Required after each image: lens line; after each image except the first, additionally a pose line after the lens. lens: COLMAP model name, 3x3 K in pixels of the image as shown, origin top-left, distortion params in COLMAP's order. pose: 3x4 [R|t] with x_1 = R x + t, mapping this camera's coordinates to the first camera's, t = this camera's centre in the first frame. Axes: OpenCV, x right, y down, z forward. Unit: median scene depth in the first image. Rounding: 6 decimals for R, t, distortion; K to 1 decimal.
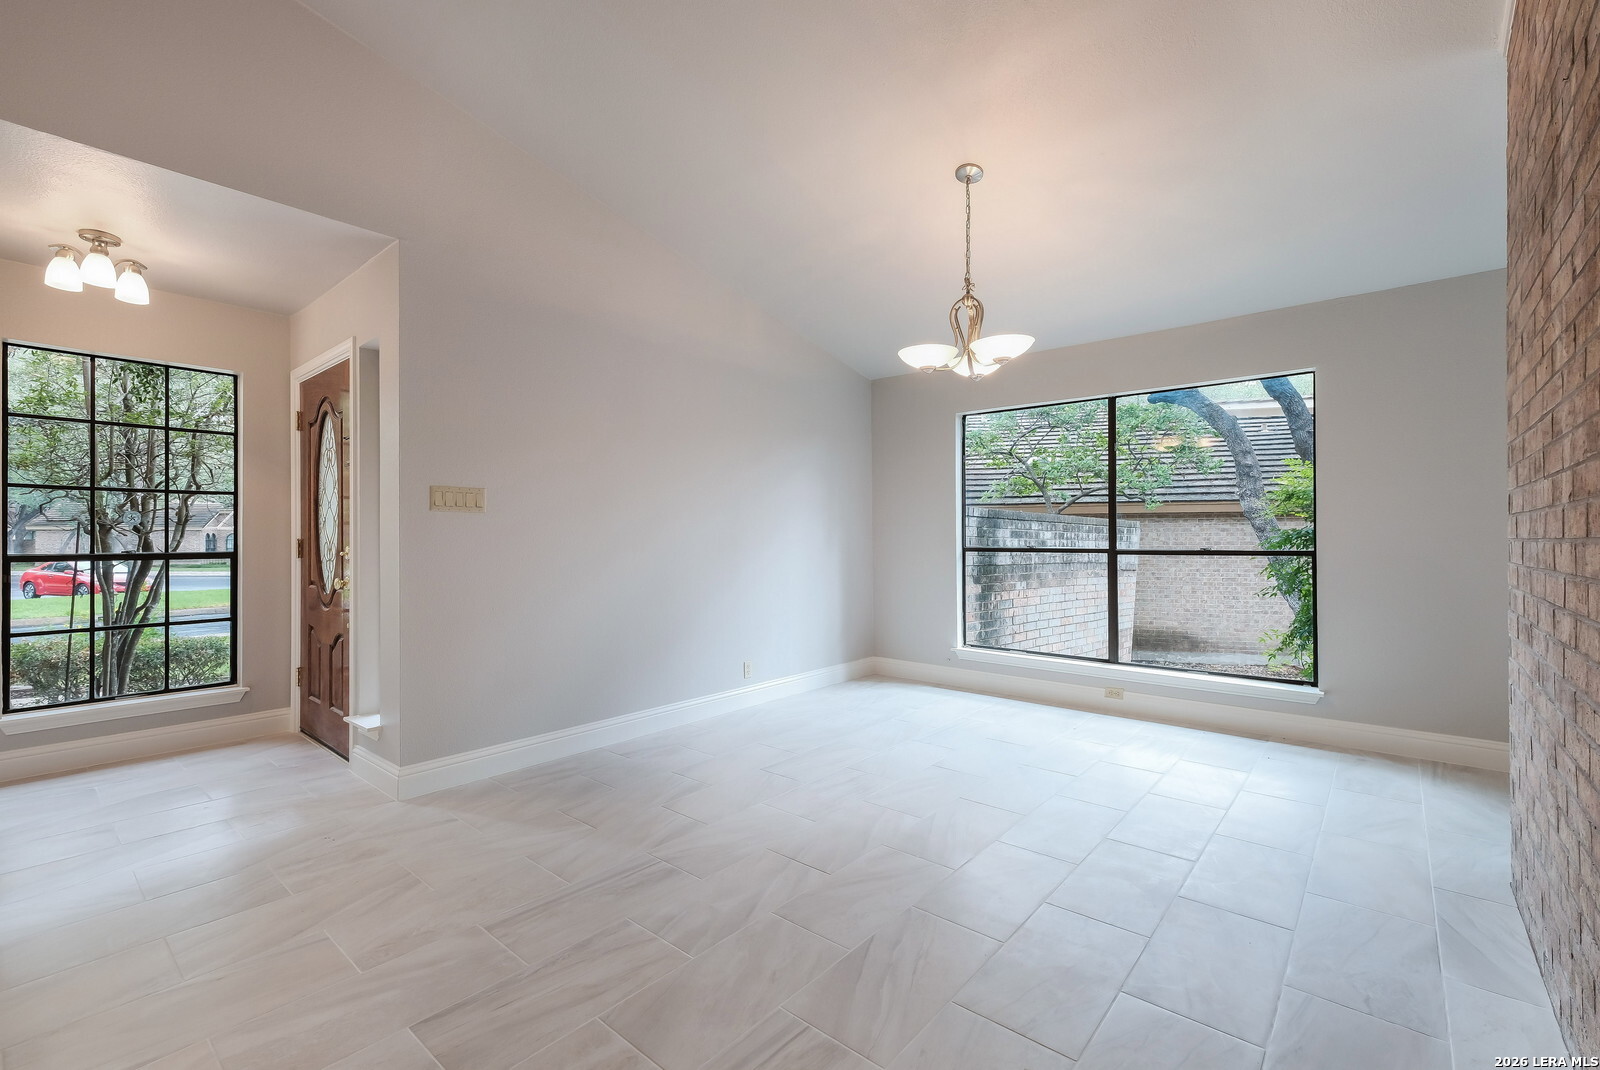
lens RADIAL K [[701.5, 0, 800.0], [0, 701.5, 535.0], [0, 0, 1]] dist [0.000319, -0.000180]
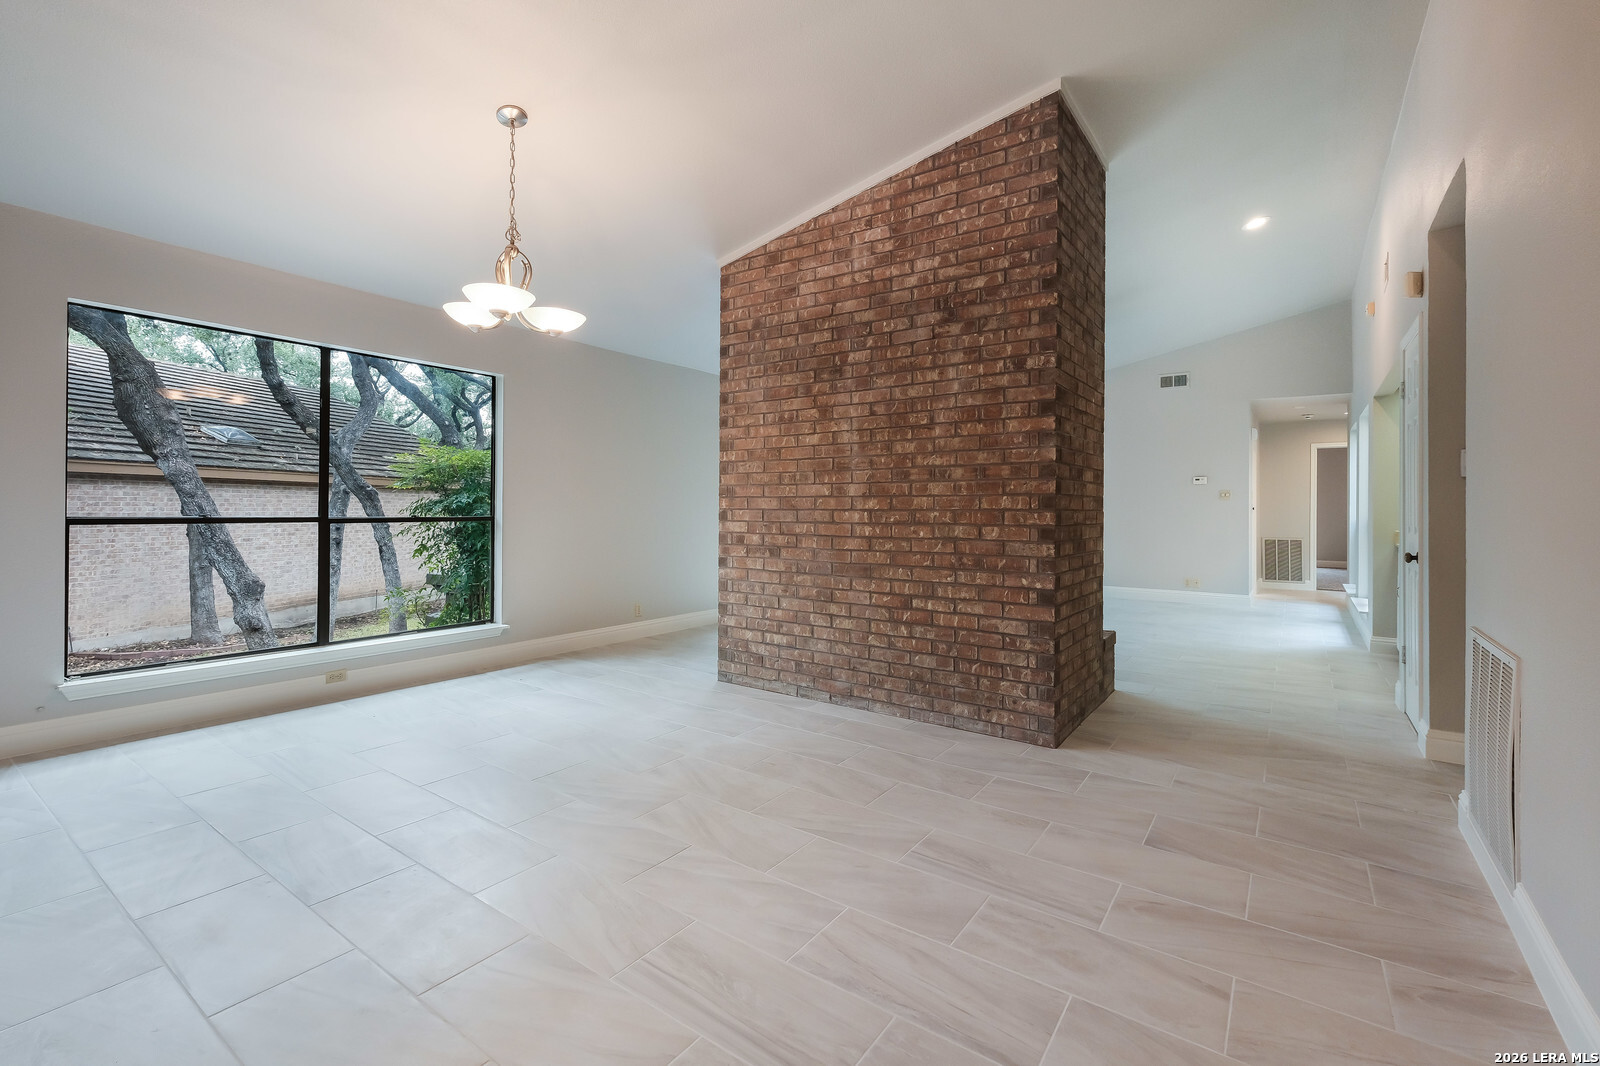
lens RADIAL K [[692.2, 0, 794.2], [0, 692.2, 509.9], [0, 0, 1]] dist [-0.000248, -0.000753]
pose [[-0.085843, -0.004397, 0.996299, -0.498570], [-0.010016, 0.999944, 0.003550, 0.001135], [-0.996258, -0.009674, -0.085882, 0.497278]]
